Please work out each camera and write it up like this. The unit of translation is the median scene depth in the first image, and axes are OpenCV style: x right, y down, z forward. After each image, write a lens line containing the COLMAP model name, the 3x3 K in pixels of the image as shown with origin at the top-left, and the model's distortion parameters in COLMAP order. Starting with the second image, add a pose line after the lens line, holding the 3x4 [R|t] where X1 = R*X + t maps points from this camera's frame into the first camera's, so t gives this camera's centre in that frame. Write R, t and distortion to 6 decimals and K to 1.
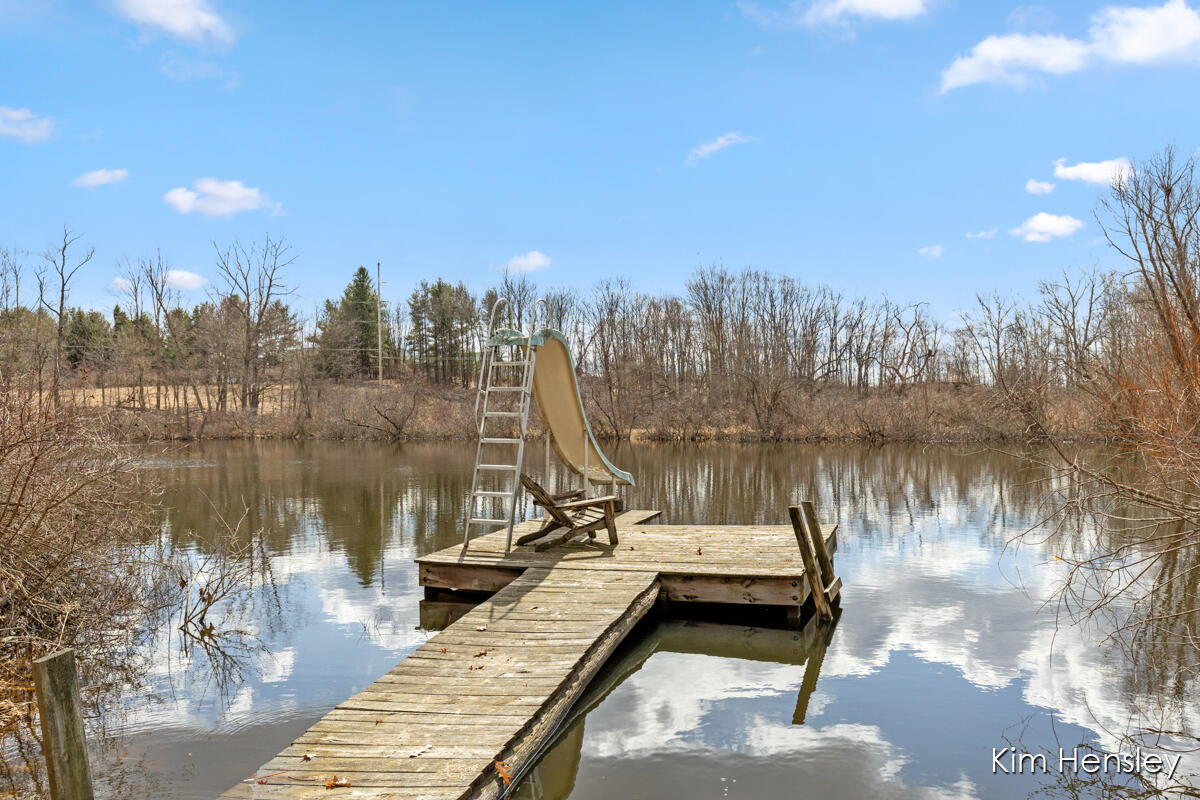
lens RADIAL K [[902.6, 0, 600.5], [0, 902.6, 402.4], [0, 0, 1]] dist [0.002978, 0.001244]
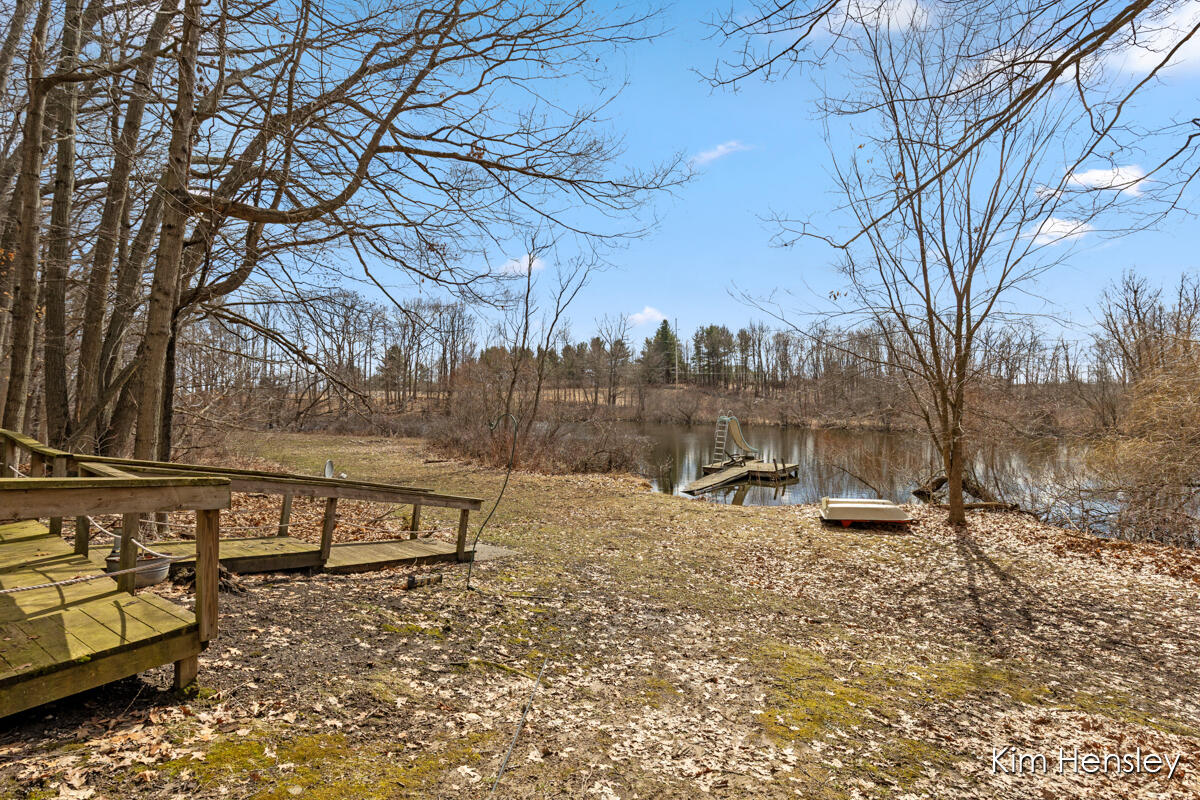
lens RADIAL K [[601.2, 0, 599.7], [0, 601.2, 397.6], [0, 0, 1]] dist [-0.000542, 0.000245]
pose [[0.935790, 0.006522, -0.352498, 0.023671], [-0.001968, 0.999910, 0.013277, -0.013509], [0.352553, -0.011731, 0.935718, -0.124921]]
